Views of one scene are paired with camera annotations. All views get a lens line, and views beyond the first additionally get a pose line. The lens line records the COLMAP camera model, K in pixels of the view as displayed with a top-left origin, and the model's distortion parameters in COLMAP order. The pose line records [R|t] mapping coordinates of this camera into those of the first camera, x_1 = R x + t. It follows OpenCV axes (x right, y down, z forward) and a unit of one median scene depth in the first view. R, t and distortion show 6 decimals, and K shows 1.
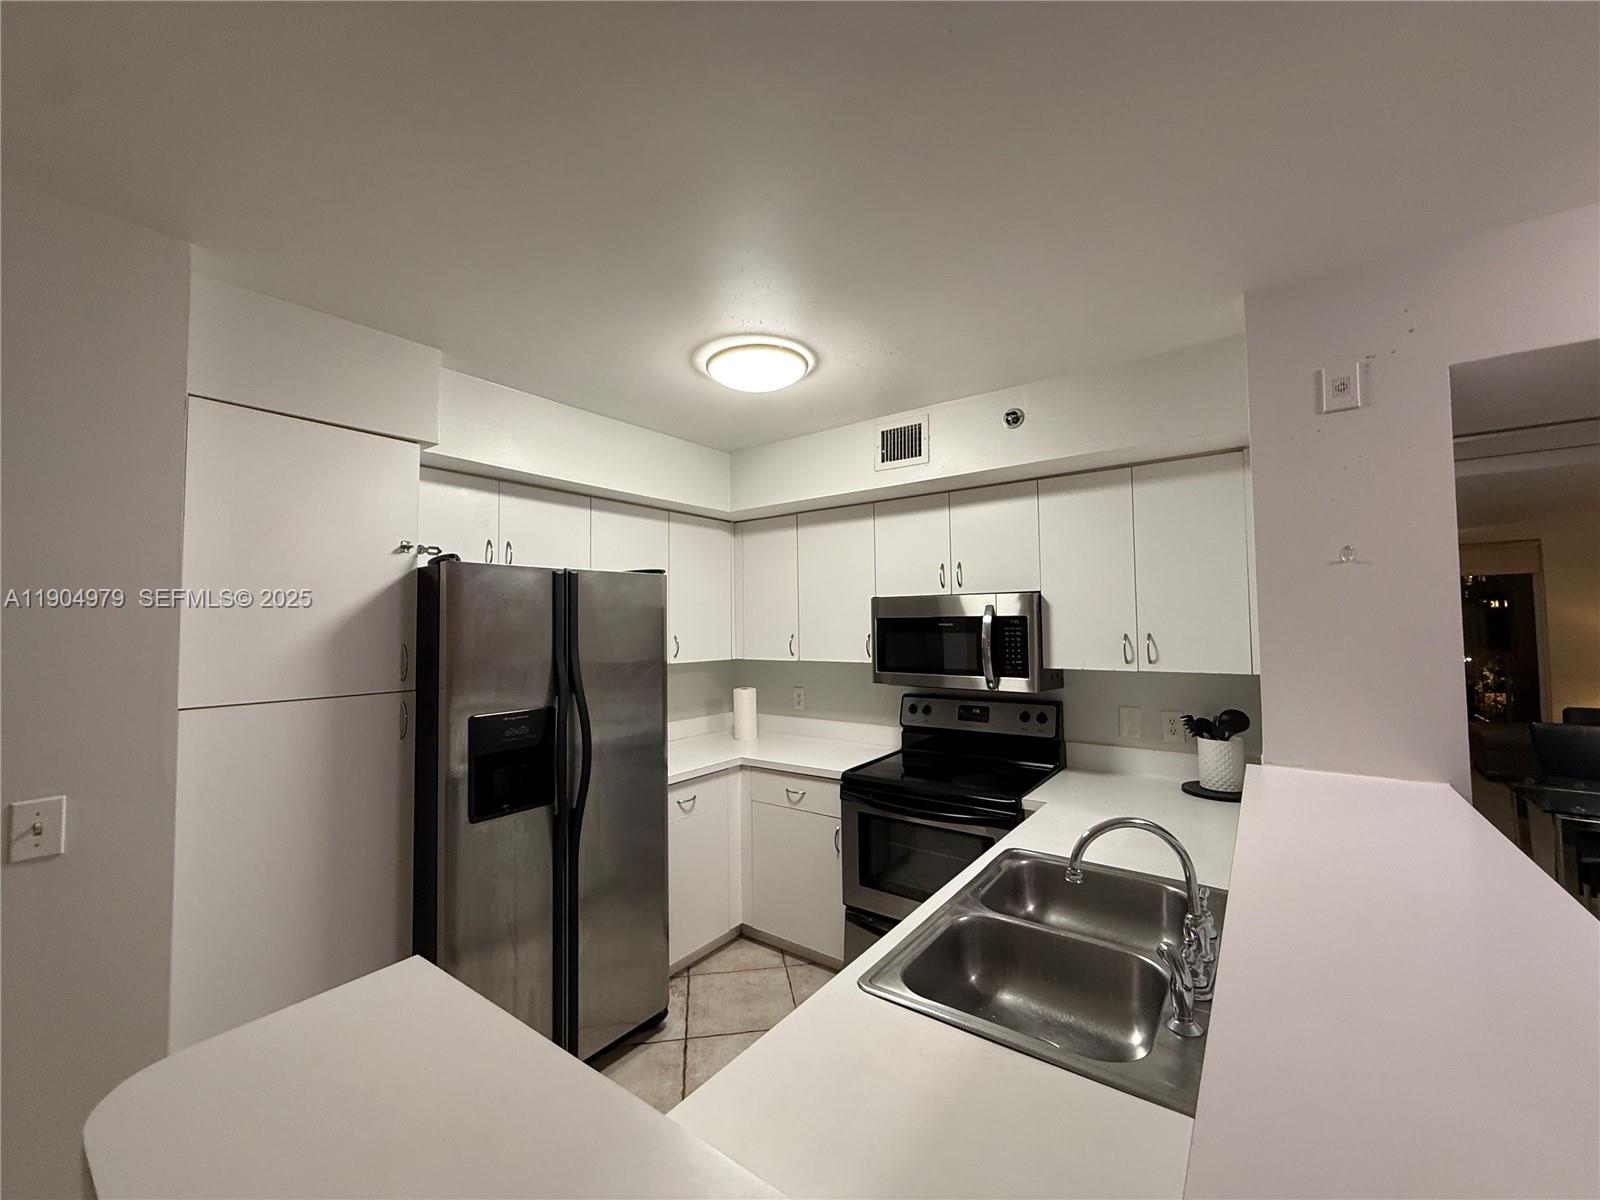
lens RADIAL K [[638.1, 0, 800.0], [0, 638.1, 600.0], [0, 0, 1]] dist [0.000130, -0.000060]
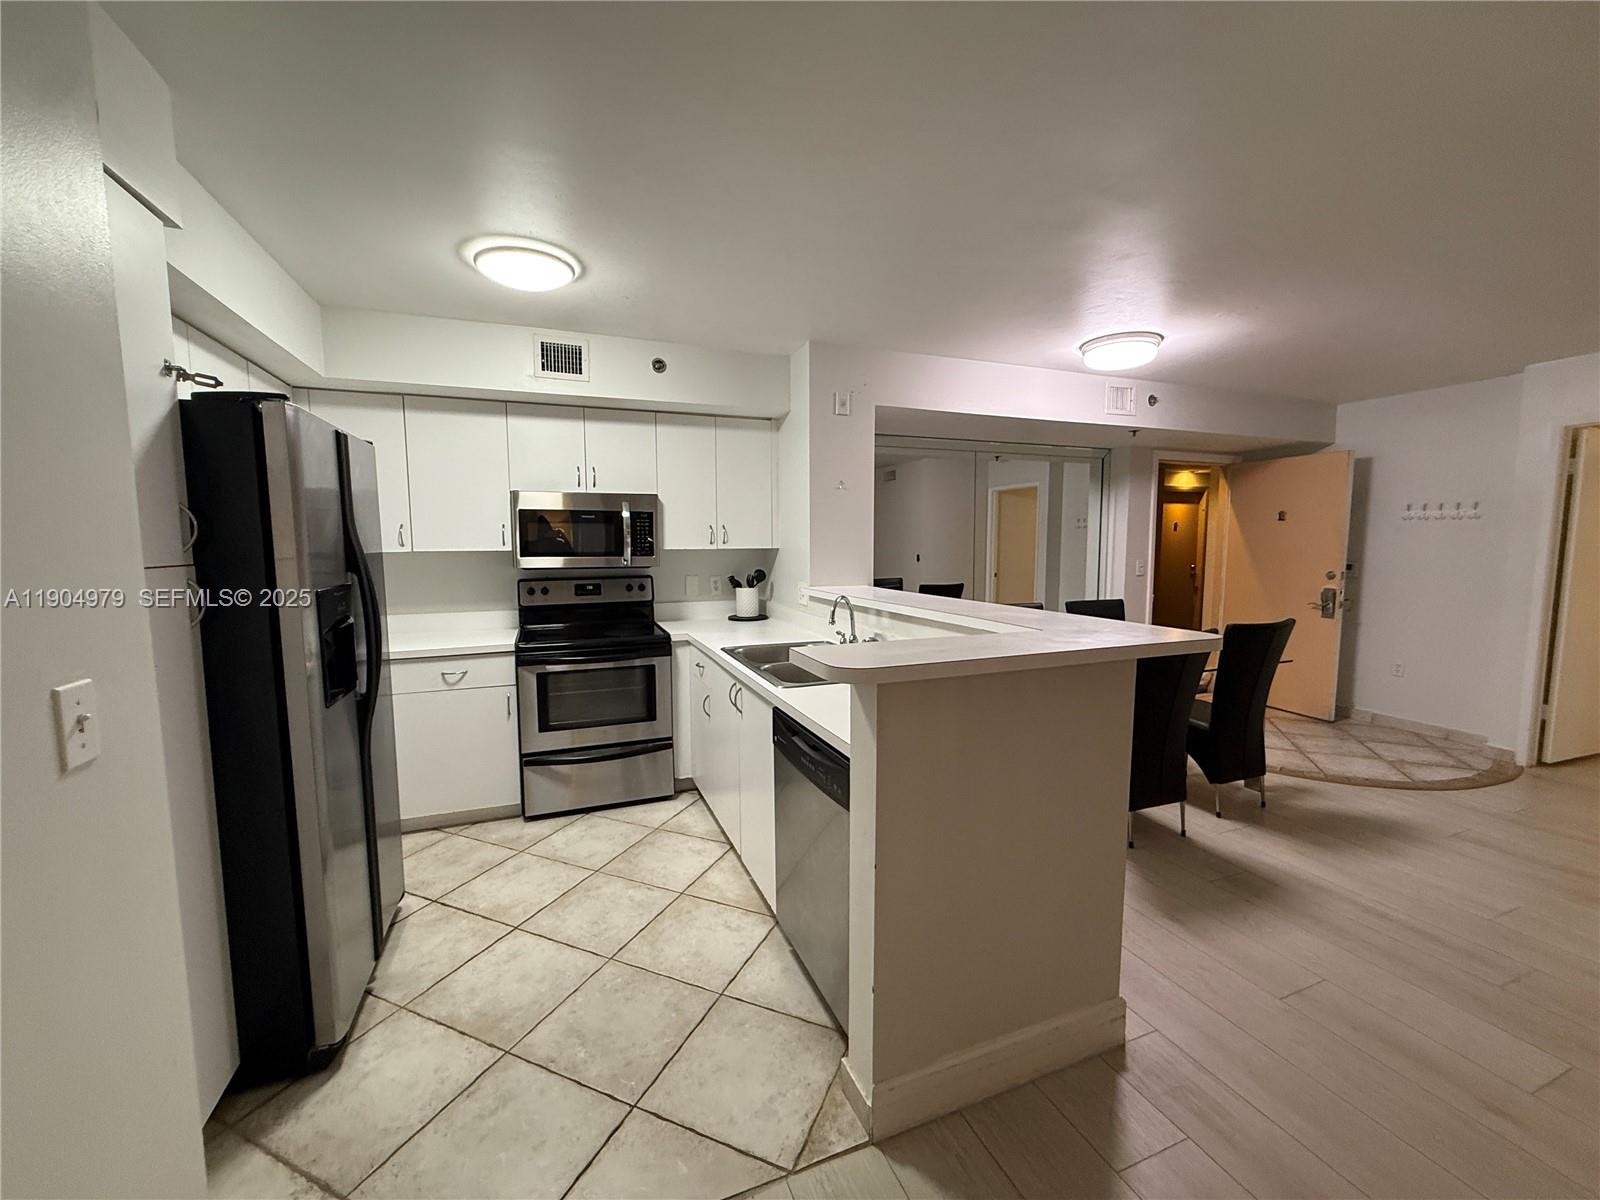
lens RADIAL K [[638.1, 0, 800.0], [0, 638.1, 600.0], [0, 0, 1]] dist [0.000130, -0.000060]
pose [[0.523112, -0.070027, 0.849382, -0.668128], [-0.035755, 0.993938, 0.103965, 0.060003], [-0.851514, -0.084755, 0.517437, -0.012826]]
